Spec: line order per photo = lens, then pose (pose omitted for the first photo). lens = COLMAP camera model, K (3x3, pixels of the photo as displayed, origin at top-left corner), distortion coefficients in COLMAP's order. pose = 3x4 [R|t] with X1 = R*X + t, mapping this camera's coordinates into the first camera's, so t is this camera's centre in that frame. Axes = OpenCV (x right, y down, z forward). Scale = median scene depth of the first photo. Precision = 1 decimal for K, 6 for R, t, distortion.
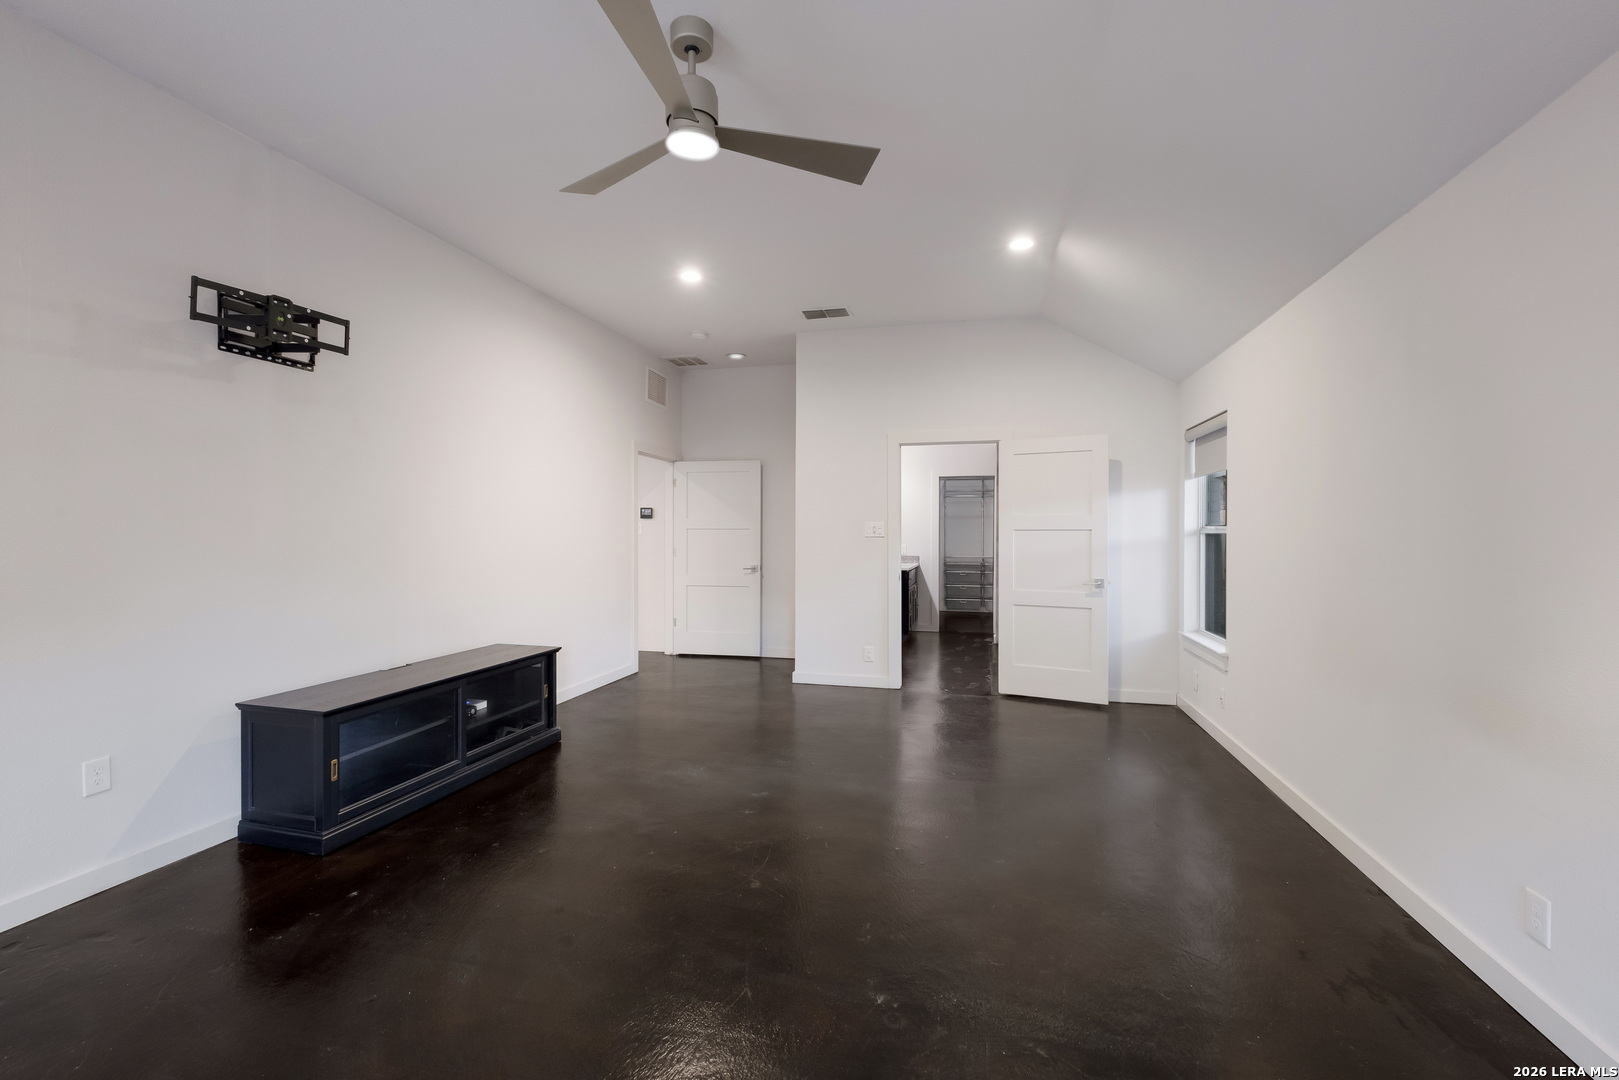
lens RADIAL K [[701.7, 0, 809.5], [0, 701.7, 540.0], [0, 0, 1]] dist [0.001729, -0.000110]
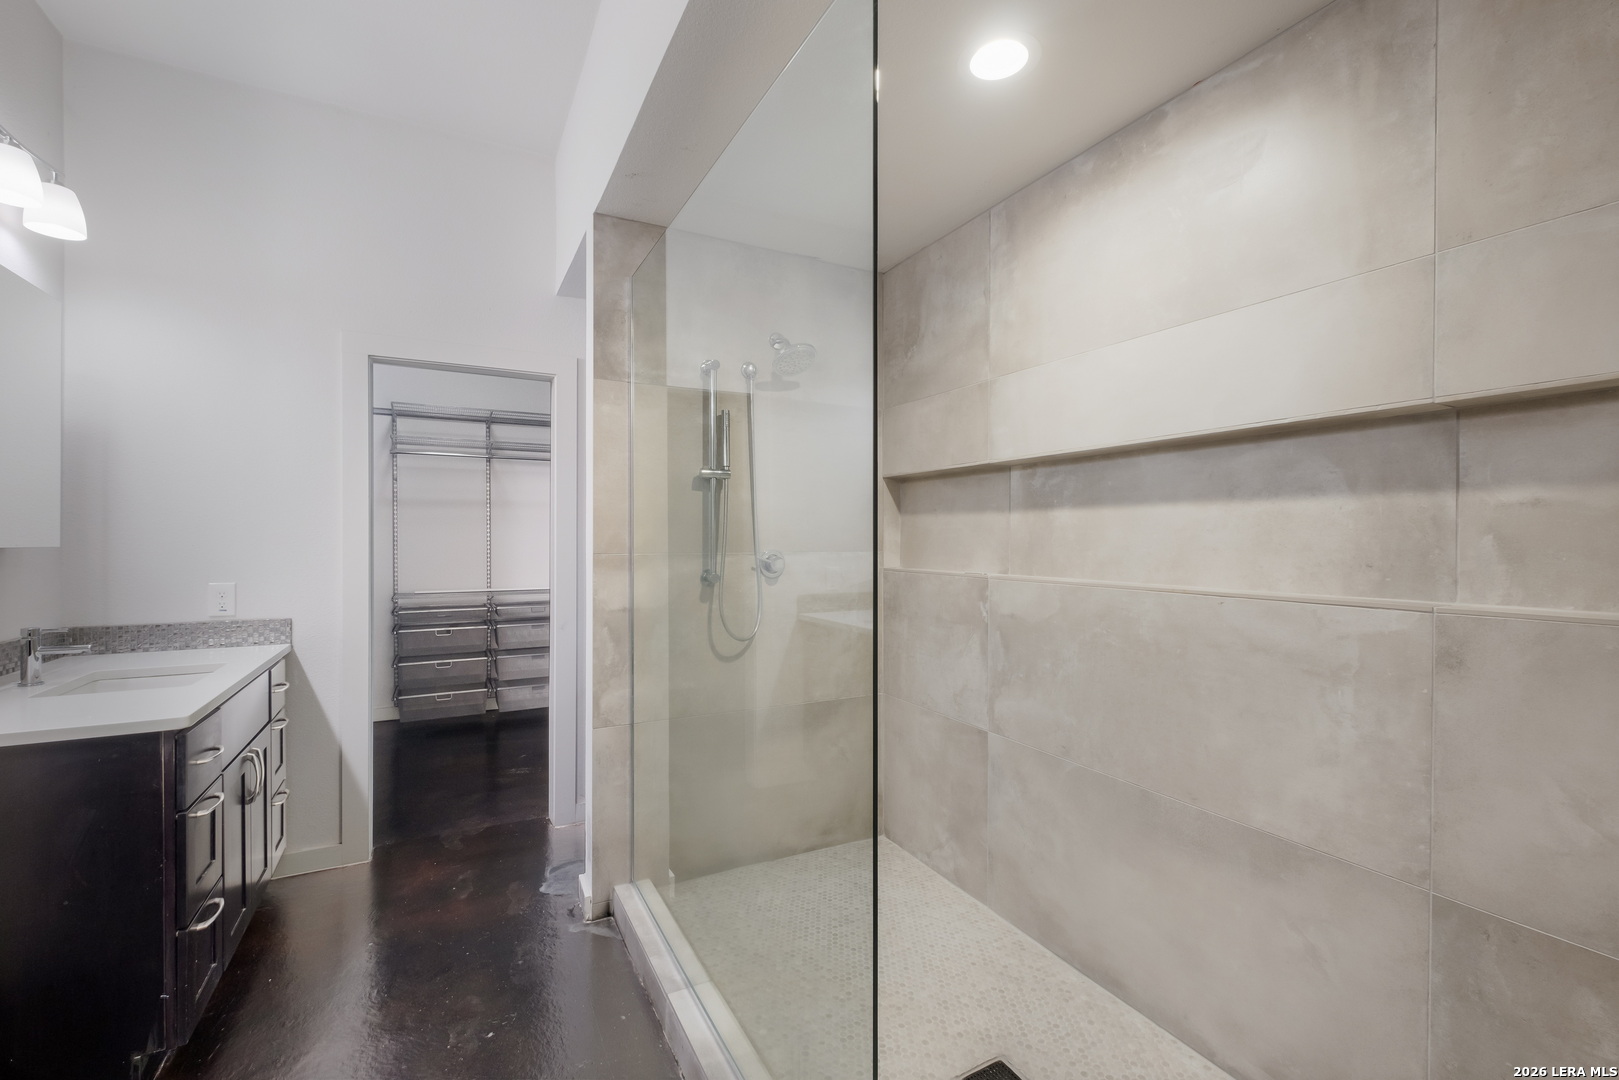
lens RADIAL K [[701.7, 0, 809.5], [0, 701.7, 540.0], [0, 0, 1]] dist [0.001729, -0.000110]
pose [[0.751609, -0.004494, 0.659593, 0.104723], [0.004565, 0.999988, 0.001612, -0.008883], [-0.659593, 0.001799, 0.751621, 0.530474]]
